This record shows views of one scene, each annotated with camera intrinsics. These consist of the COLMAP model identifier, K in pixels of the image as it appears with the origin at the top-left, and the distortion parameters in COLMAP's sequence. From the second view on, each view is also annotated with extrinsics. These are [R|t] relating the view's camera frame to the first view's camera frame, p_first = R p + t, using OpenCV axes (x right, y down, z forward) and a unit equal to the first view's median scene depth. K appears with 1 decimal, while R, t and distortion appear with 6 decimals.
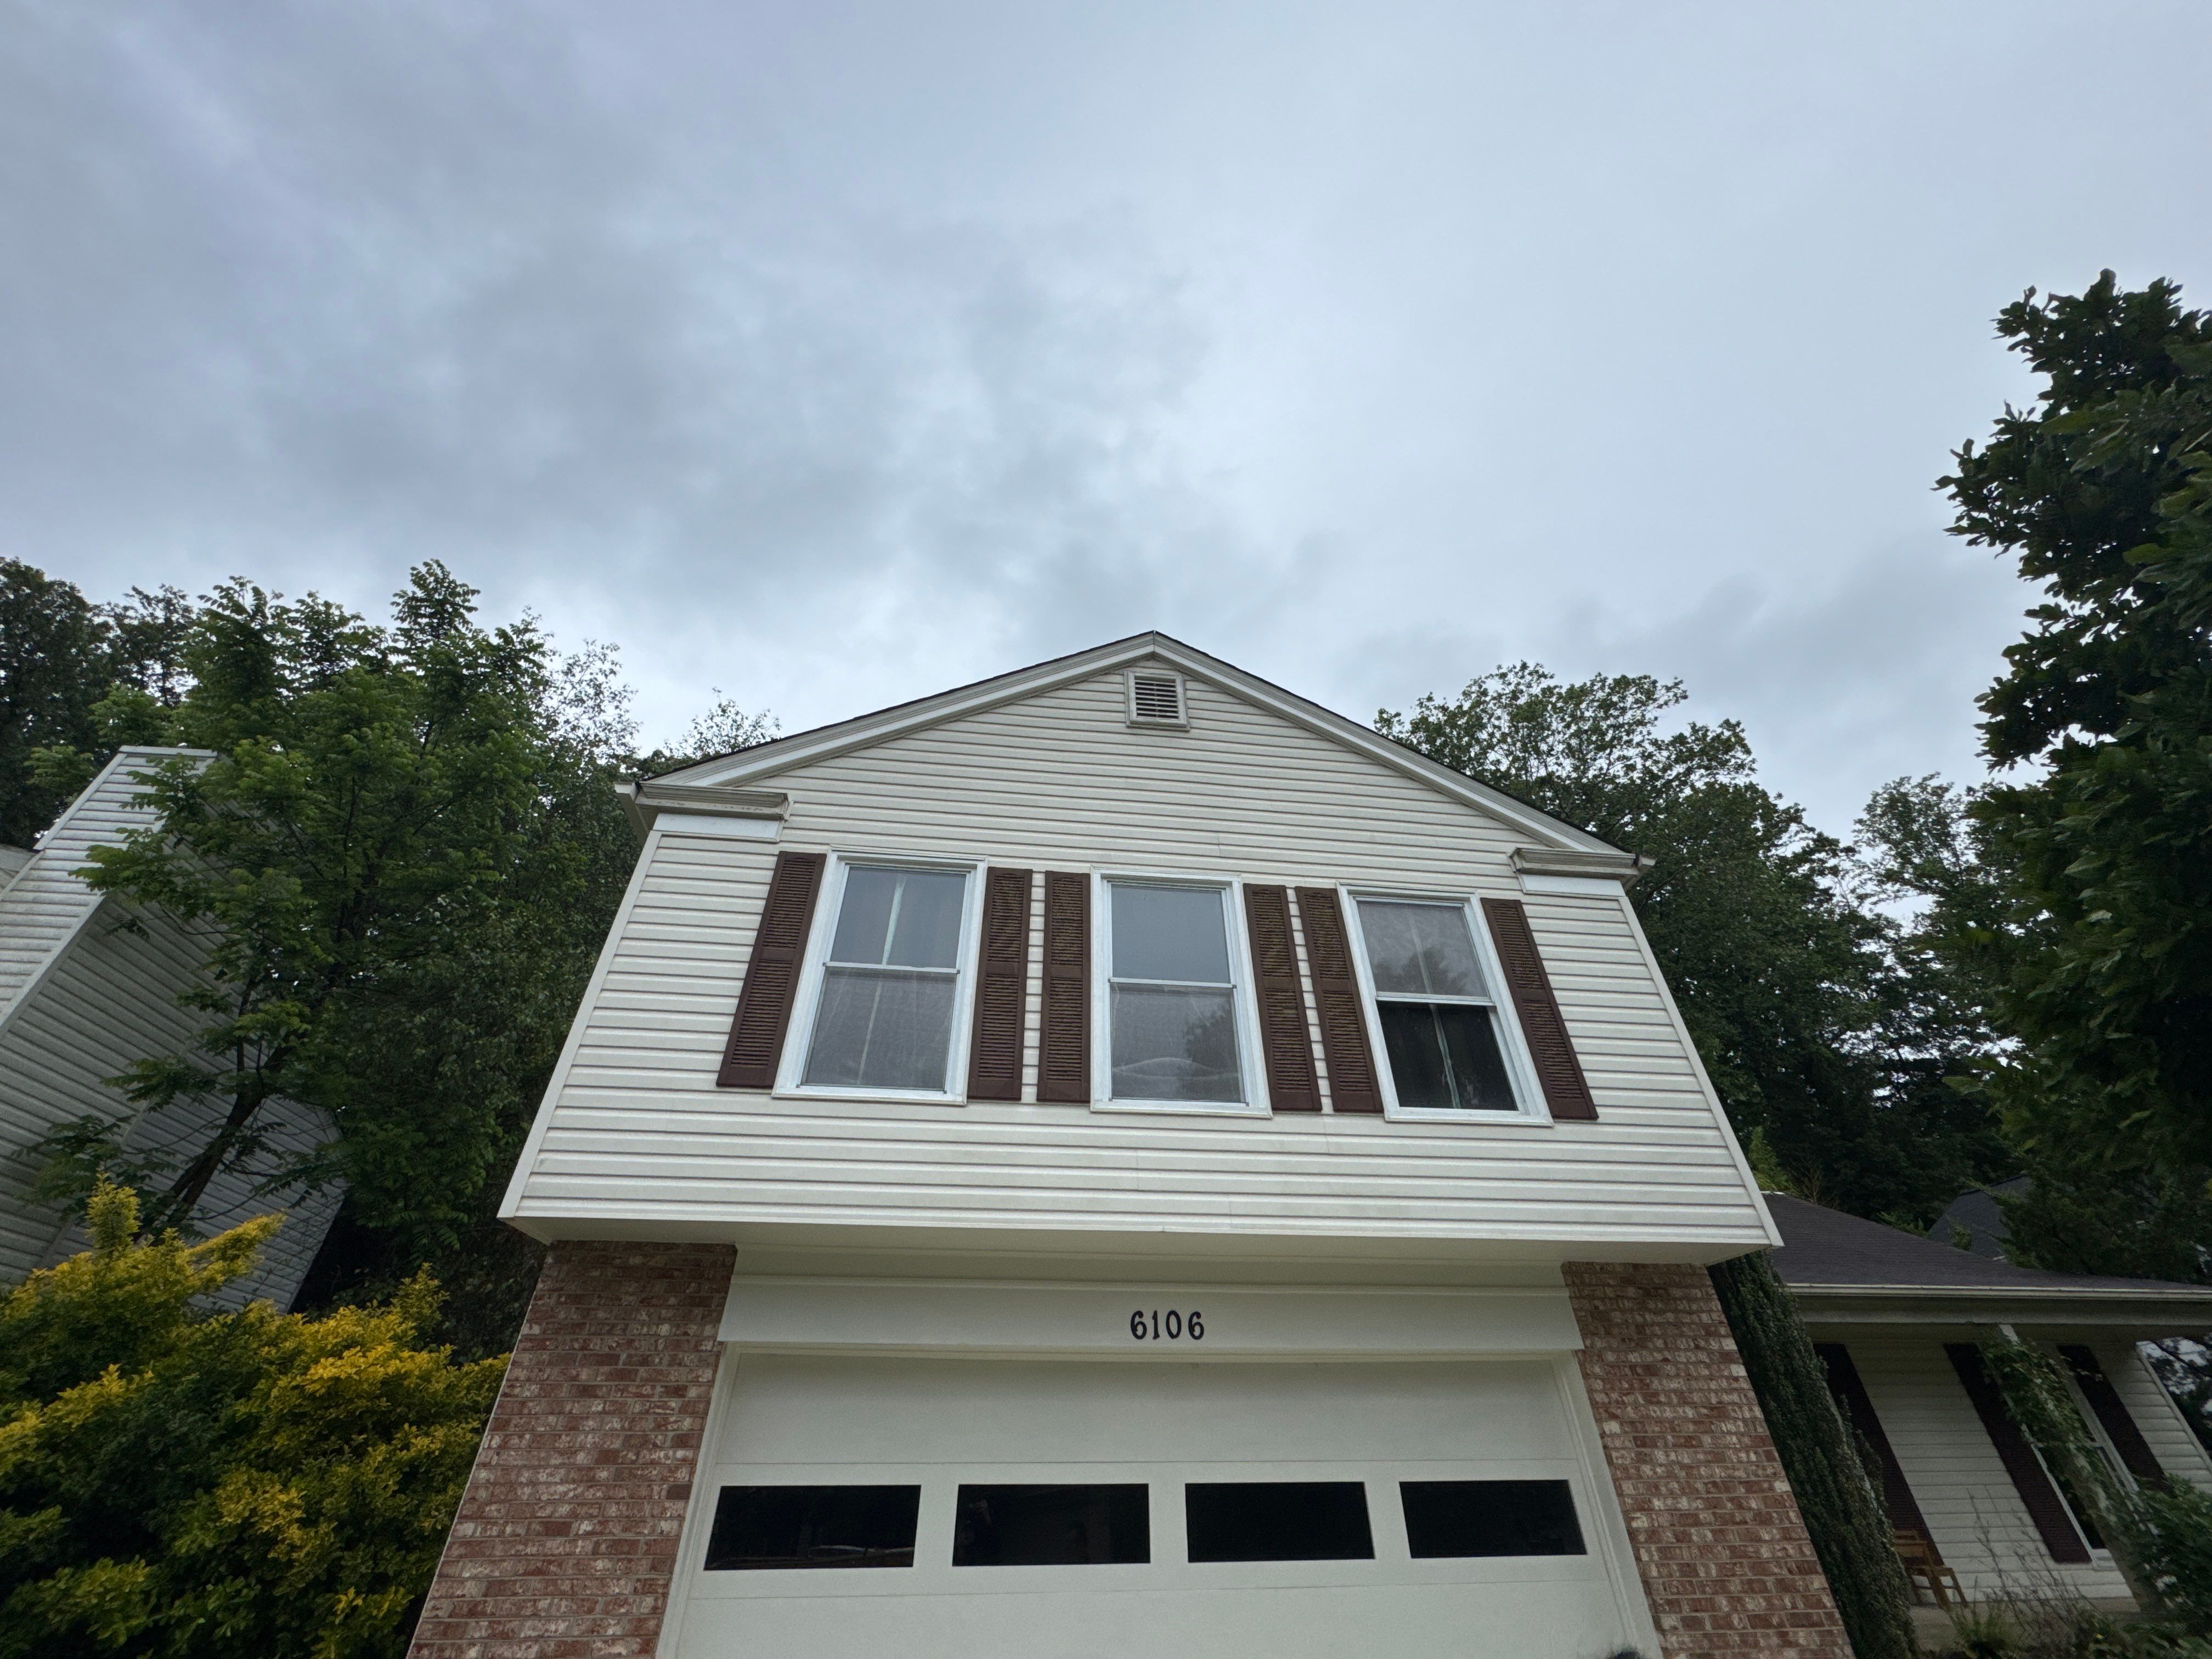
lens RADIAL K [[872.1, 0, 1103.6], [0, 872.1, 841.4], [0, 0, 1]] dist [-0.003317, 0.001044]
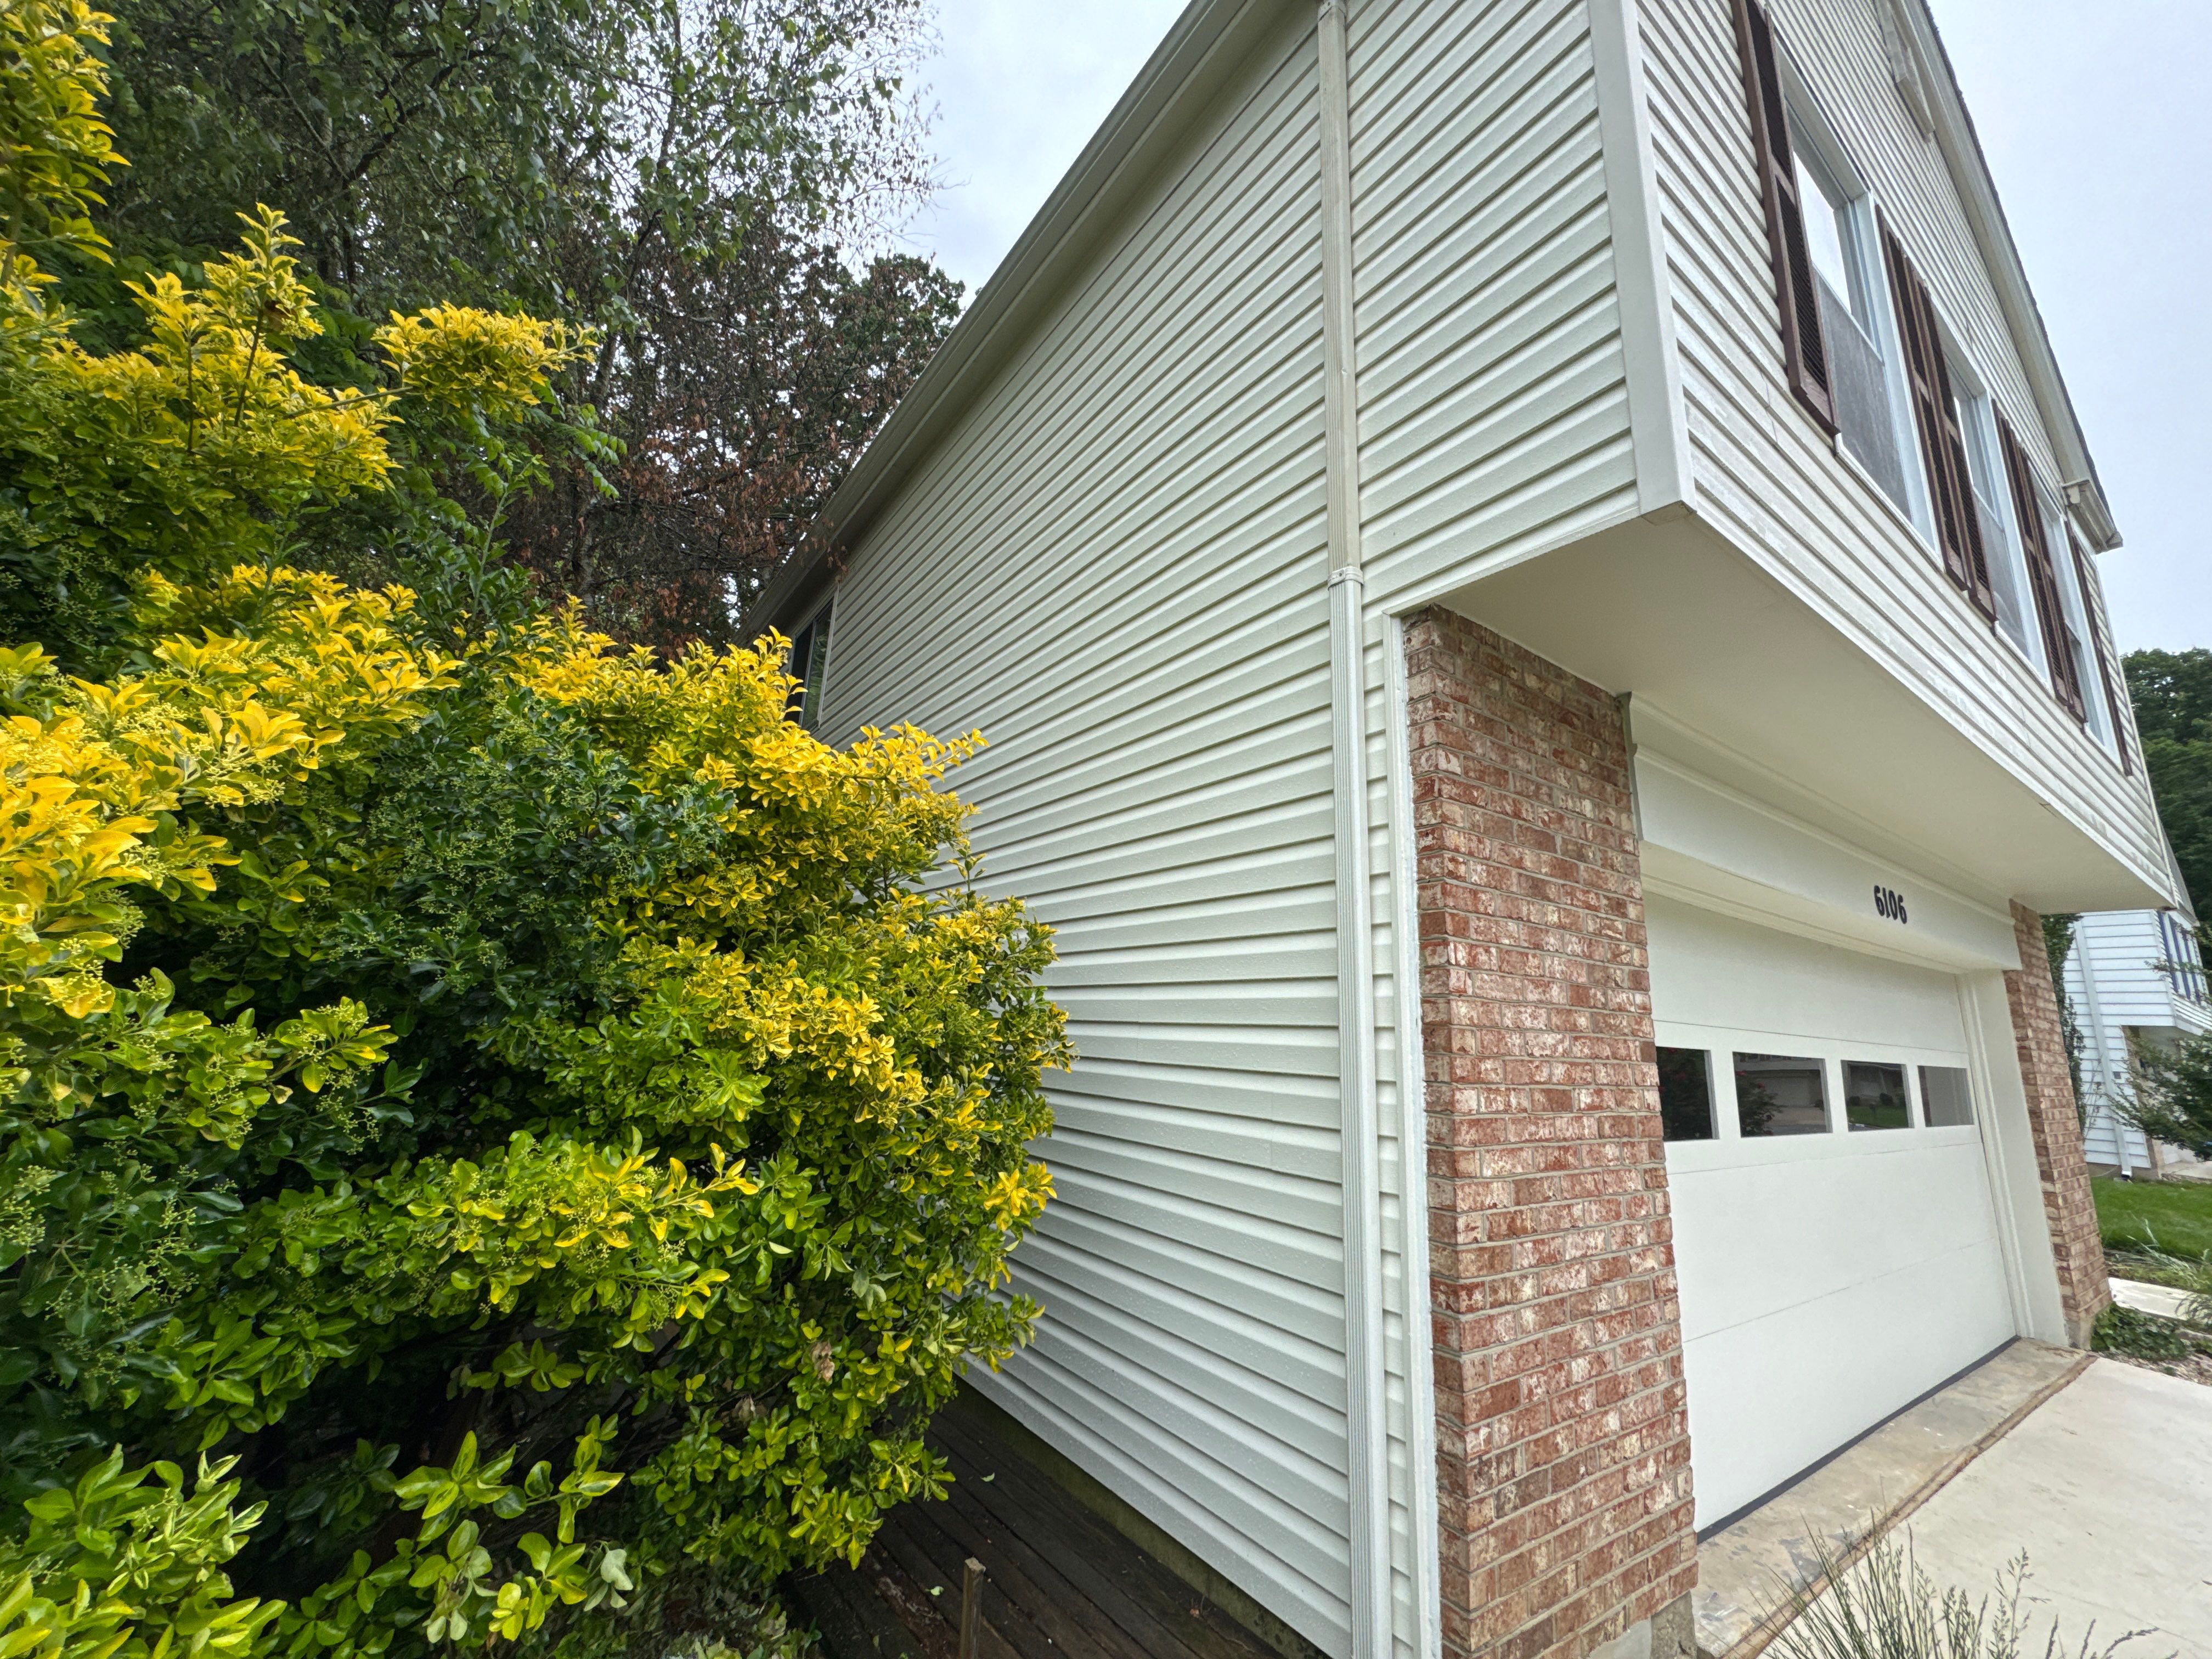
lens RADIAL K [[872.1, 0, 1104.9], [0, 872.1, 820.2], [0, 0, 1]] dist [-0.003317, 0.001044]
pose [[0.877819, 0.163598, 0.450188, -0.972982], [-0.335682, 0.880565, 0.334549, 0.458355], [-0.341688, -0.444793, 0.827894, 0.604958]]
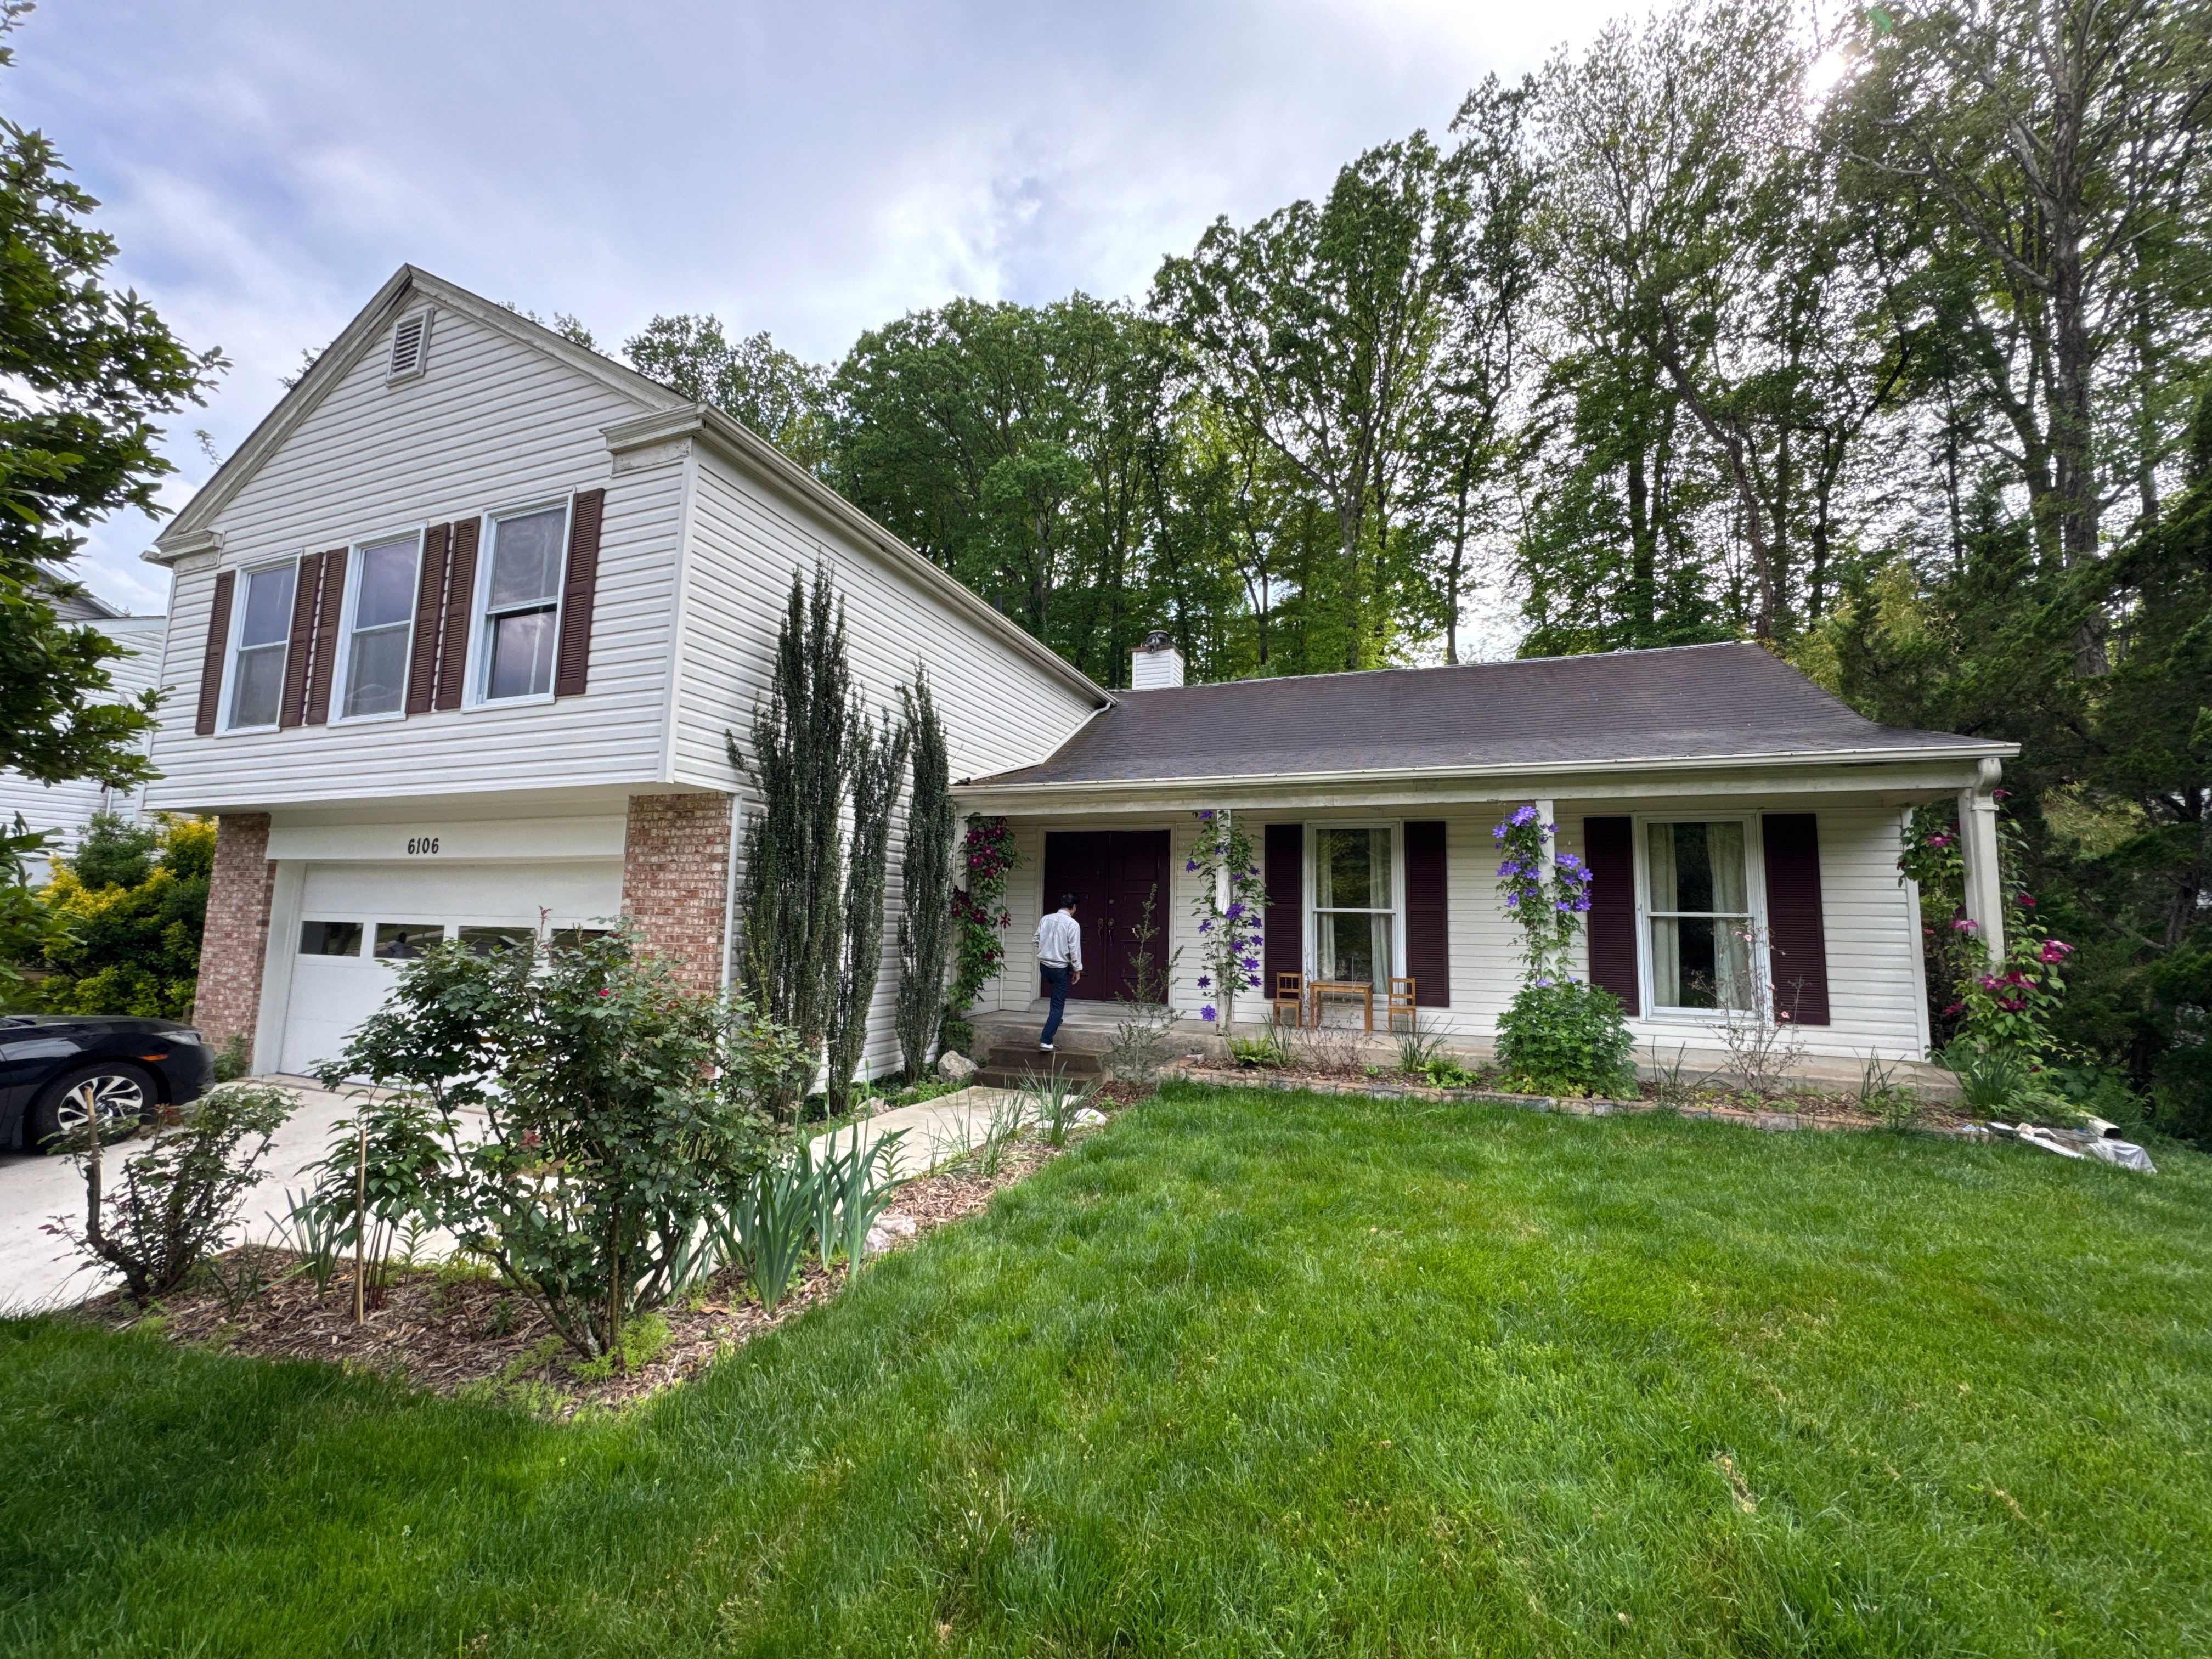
lens RADIAL K [[872.1, 0, 1100.2], [0, 872.1, 842.7], [0, 0, 1]] dist [-0.003317, 0.001044]
pose [[0.880014, -0.019142, -0.474563, 1.963761], [0.262825, 0.851882, 0.453012, 0.149317], [0.395600, -0.523383, 0.754699, 0.283980]]
